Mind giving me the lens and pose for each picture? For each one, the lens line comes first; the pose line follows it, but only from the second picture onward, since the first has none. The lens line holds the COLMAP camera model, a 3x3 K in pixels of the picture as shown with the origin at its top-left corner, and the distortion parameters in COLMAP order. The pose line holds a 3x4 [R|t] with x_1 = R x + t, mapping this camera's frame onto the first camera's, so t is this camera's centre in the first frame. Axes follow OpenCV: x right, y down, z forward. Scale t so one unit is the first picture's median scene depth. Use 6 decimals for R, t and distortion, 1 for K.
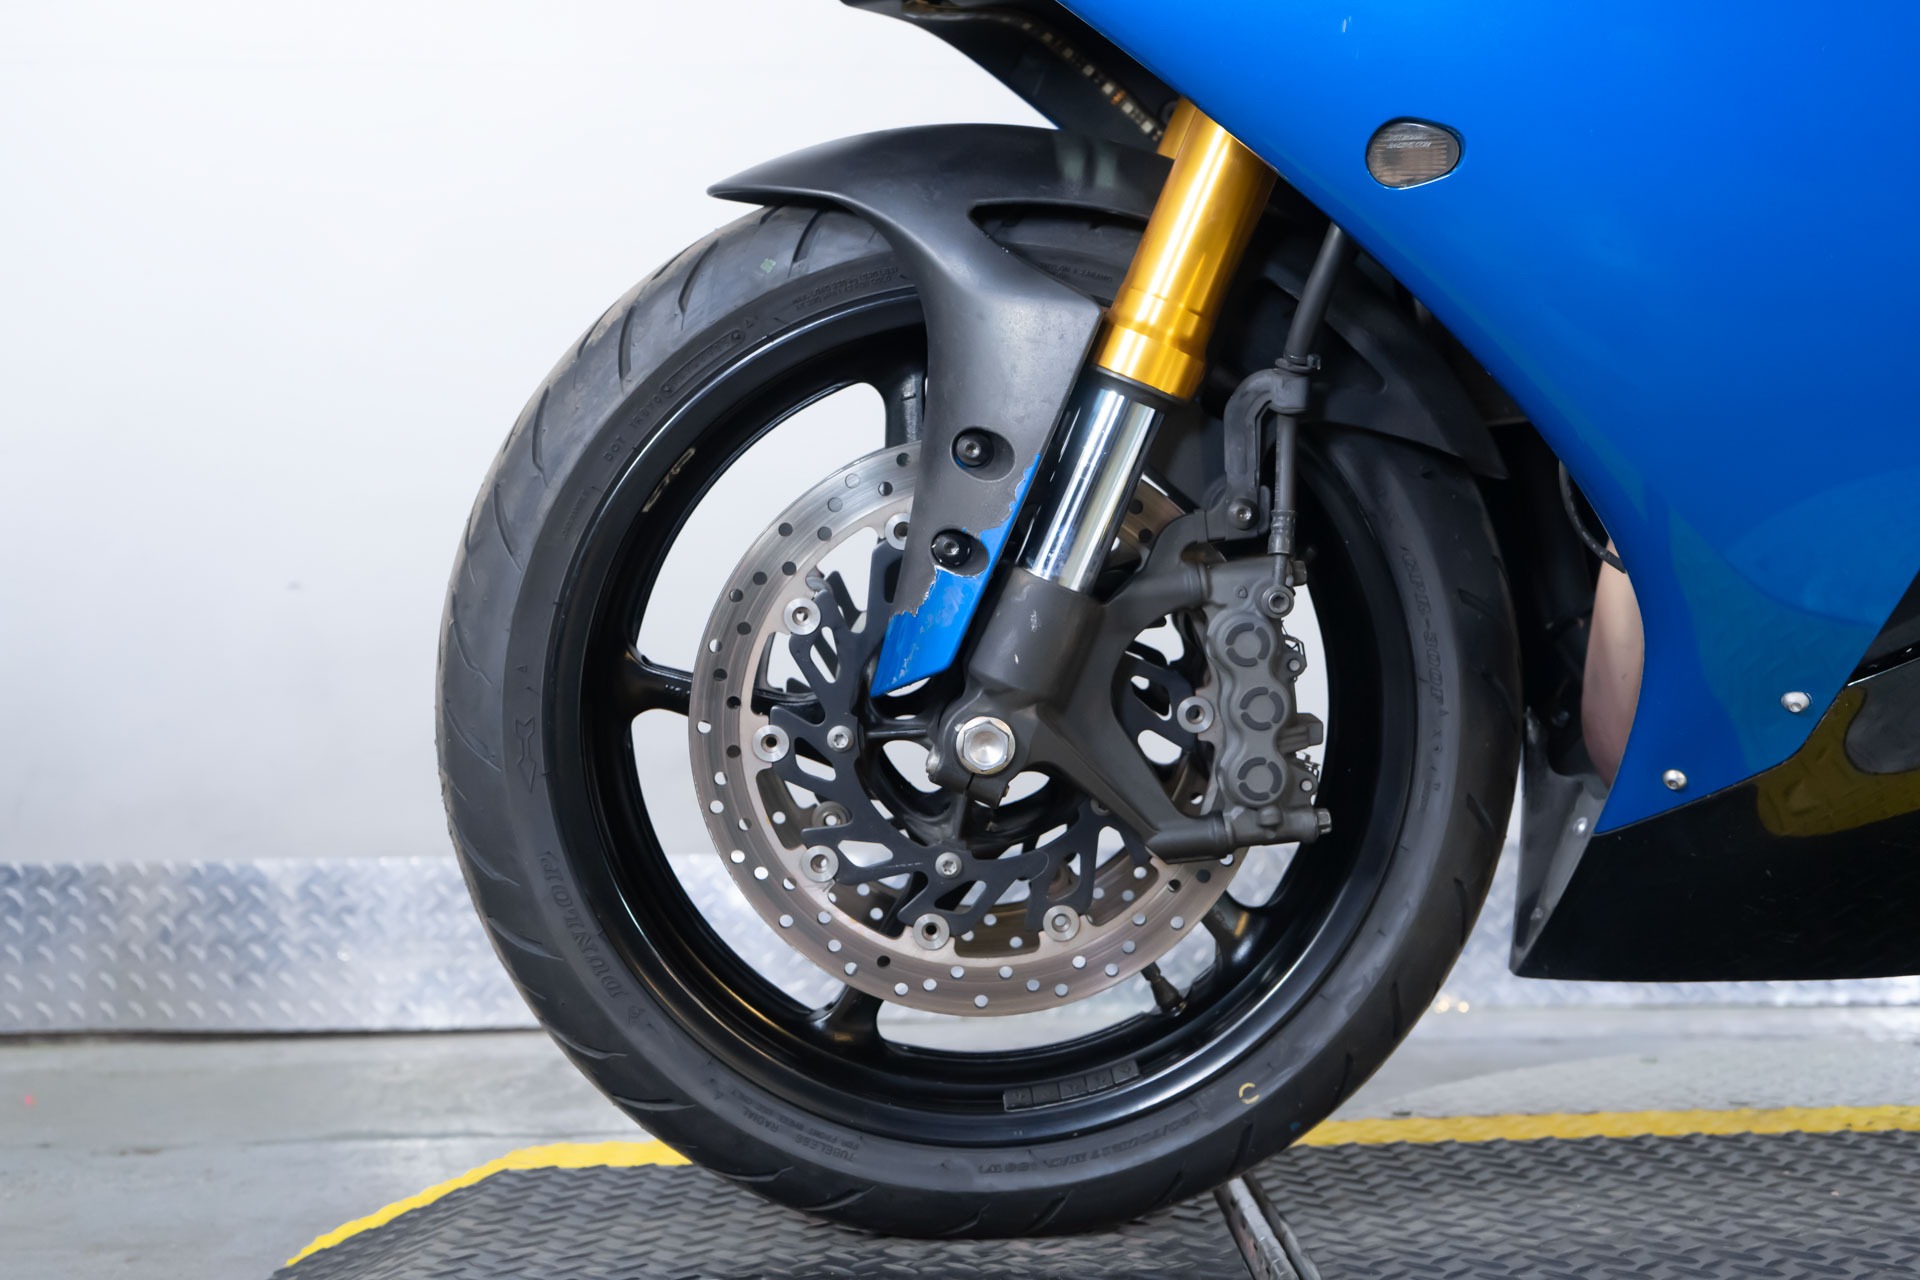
lens RADIAL K [[2268.4, 0, 975.0], [0, 2268.4, 659.7], [0, 0, 1]] dist [0.006701, 0.000000]
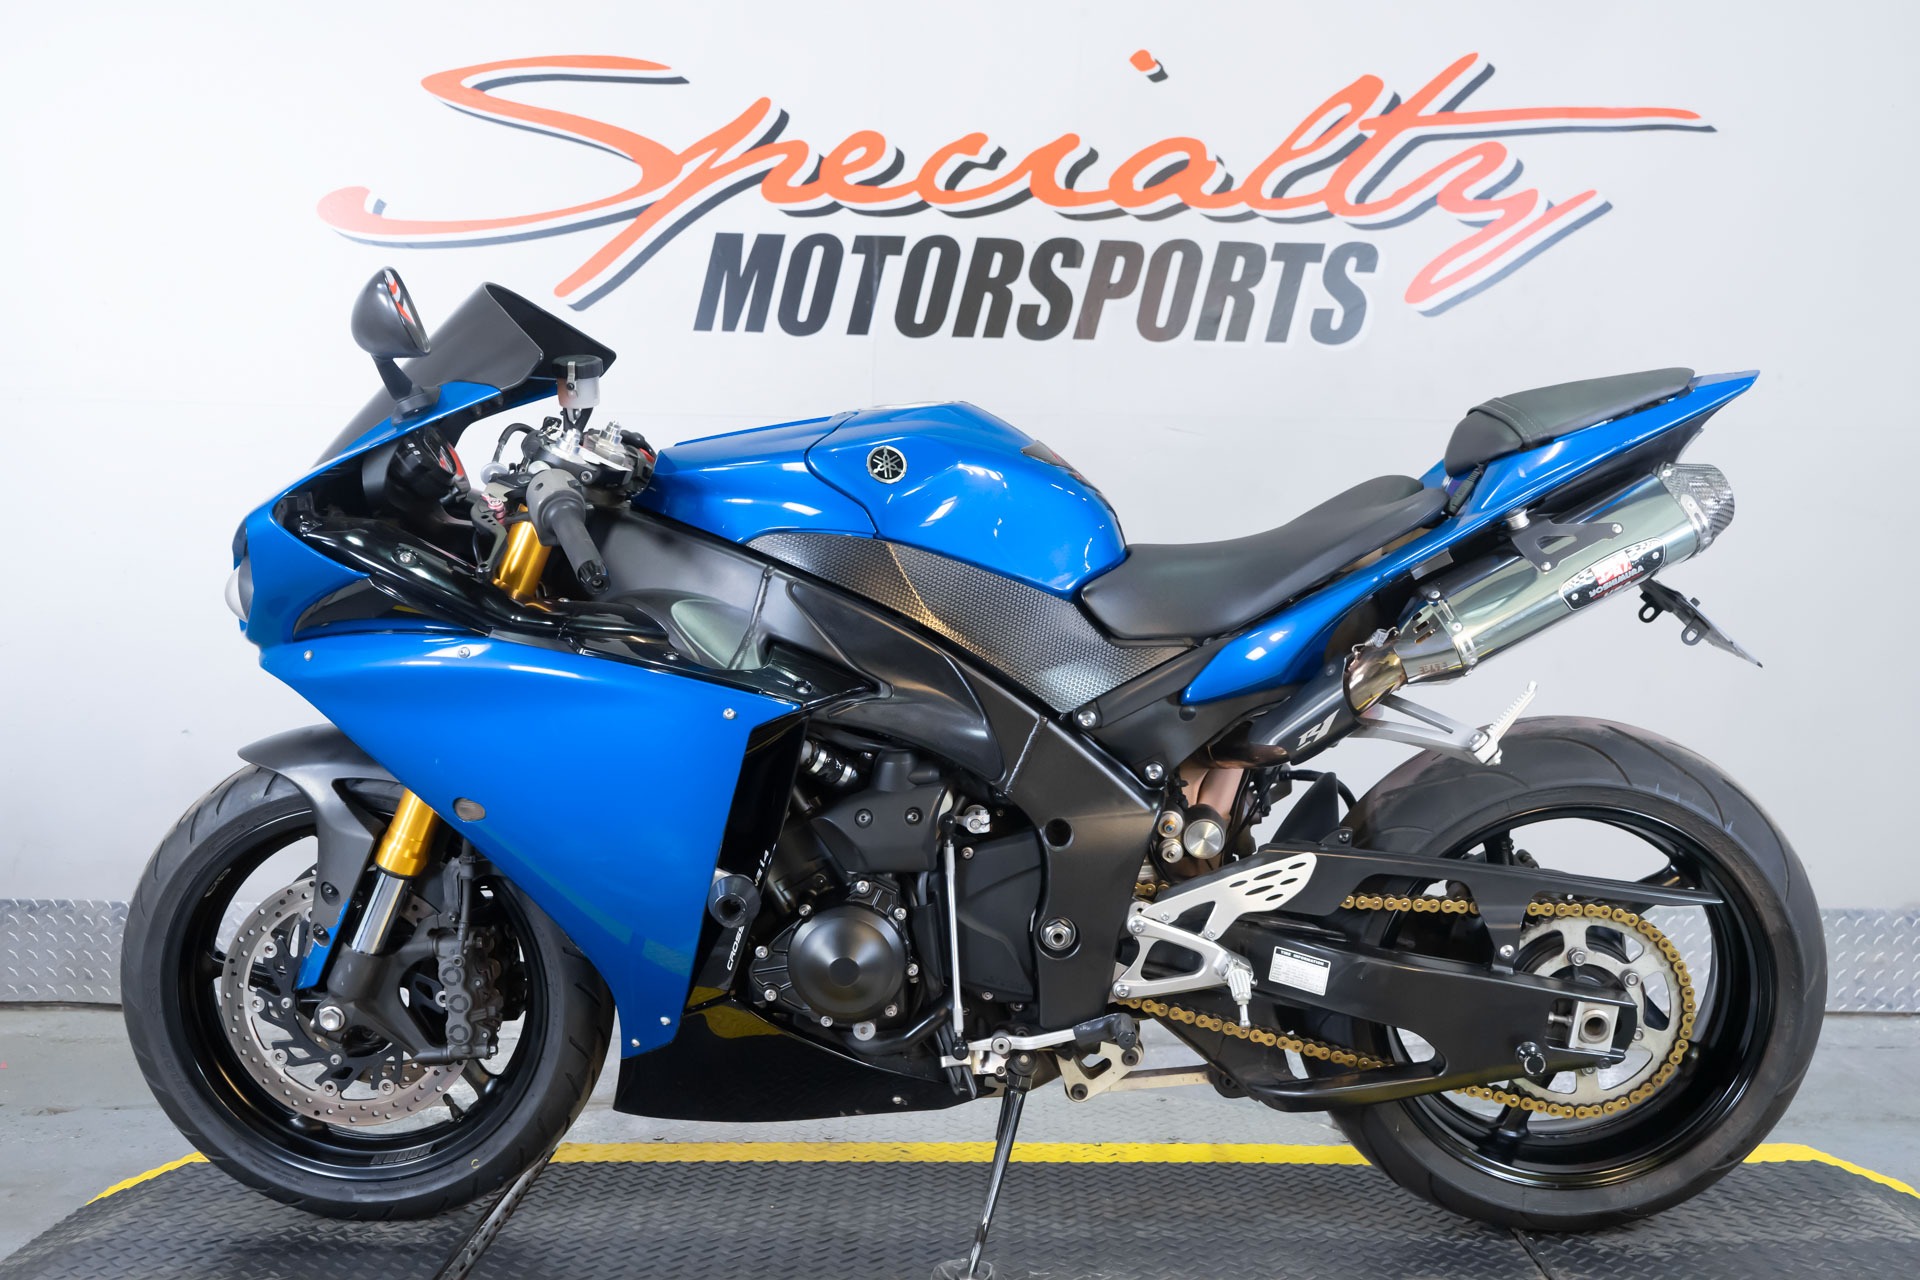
lens RADIAL K [[2075.2, 0, 967.3], [0, 2075.2, 633.8], [0, 0, 1]] dist [0.034727, 0.000000]
pose [[0.999264, 0.023125, -0.030610, 0.652940], [-0.020848, 0.997135, 0.072713, -0.485339], [0.032204, -0.072022, 0.996883, -0.984244]]
